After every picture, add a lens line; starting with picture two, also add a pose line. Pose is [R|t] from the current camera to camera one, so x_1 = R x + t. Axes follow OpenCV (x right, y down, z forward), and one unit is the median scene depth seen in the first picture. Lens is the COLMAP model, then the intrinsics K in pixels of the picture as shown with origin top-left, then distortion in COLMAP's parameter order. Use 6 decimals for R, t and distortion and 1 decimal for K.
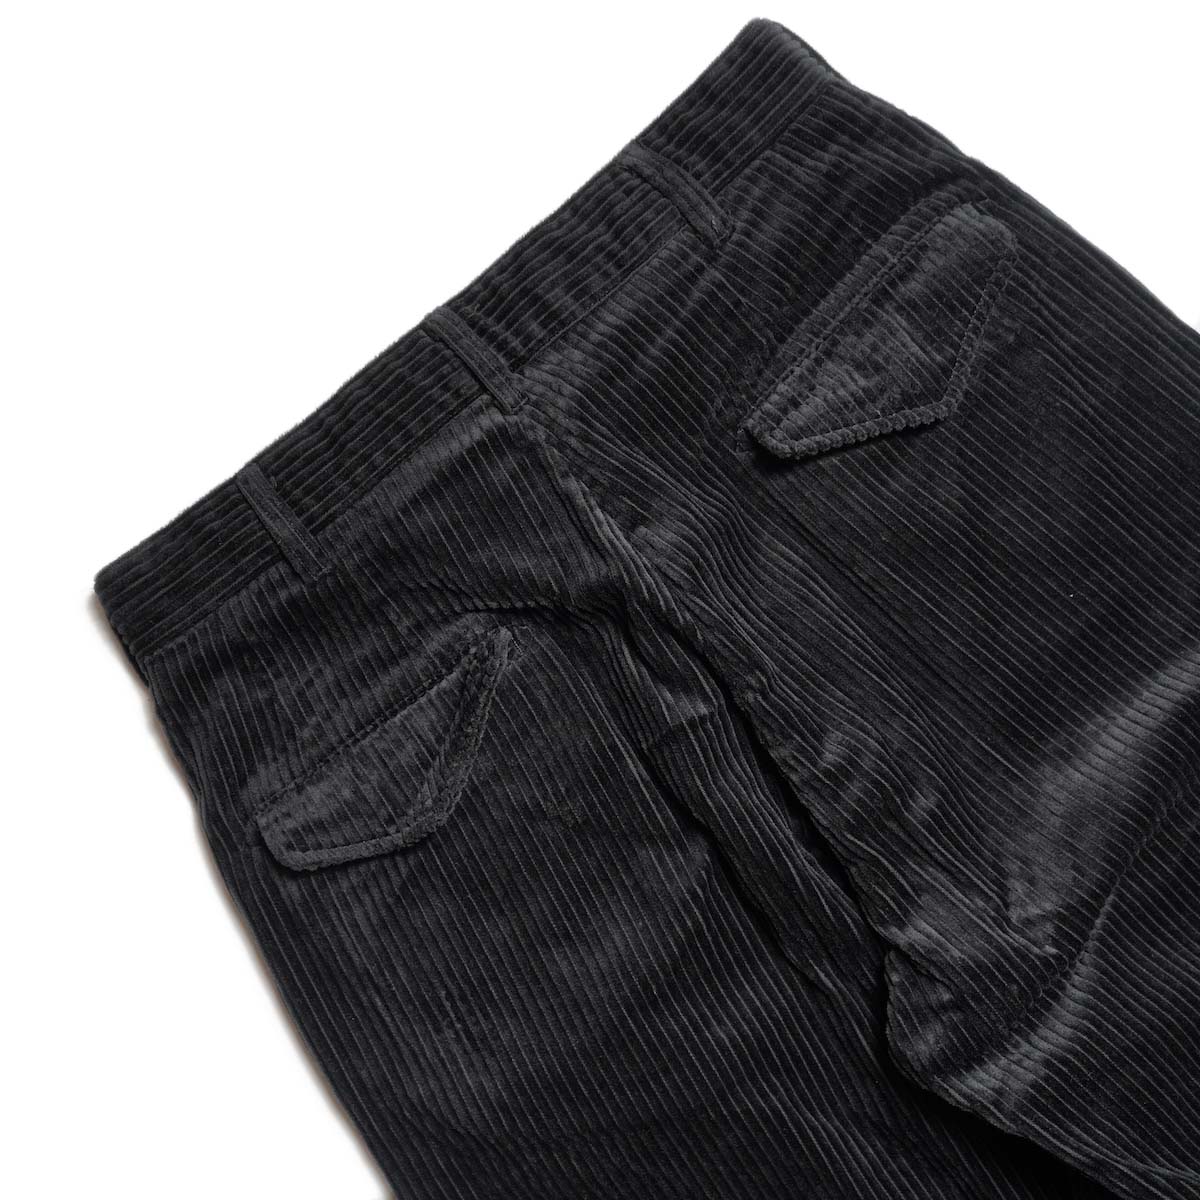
lens RADIAL K [[1433.6, 0, 601.0], [0, 1433.6, 560.5], [0, 0, 1]] dist [-0.022414, 0.054016]
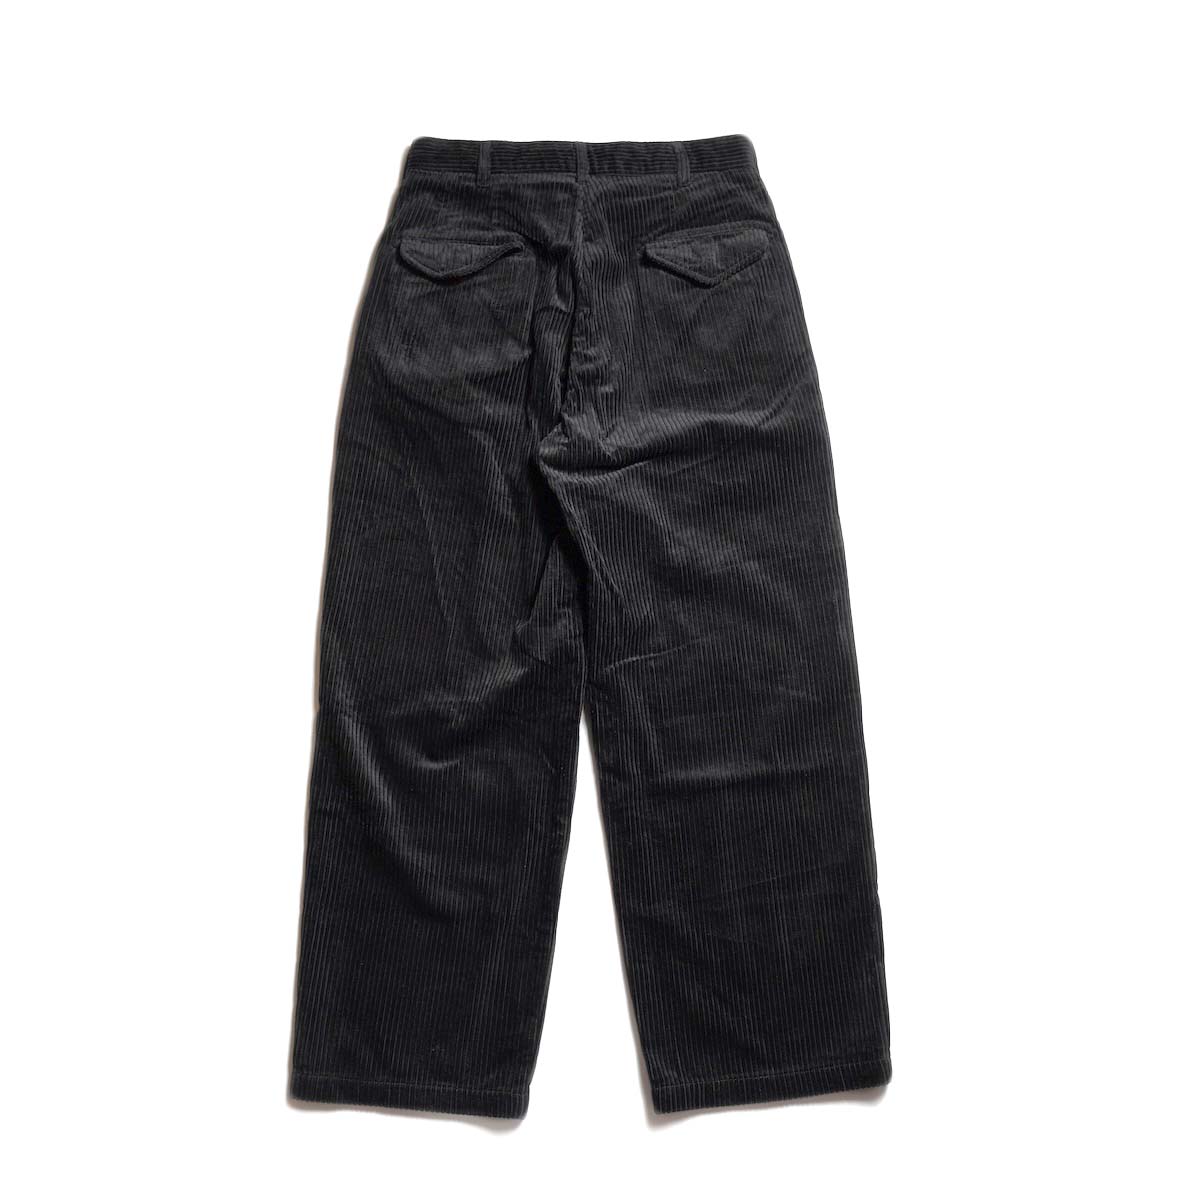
lens RADIAL K [[1433.6, 0, 601.0], [0, 1433.6, 560.5], [0, 0, 1]] dist [-0.022414, 0.054016]
pose [[0.777492, 0.619081, -0.110660, 0.685600], [-0.628674, 0.760446, -0.162760, 0.821127], [-0.016611, 0.196114, 0.980440, -1.436680]]
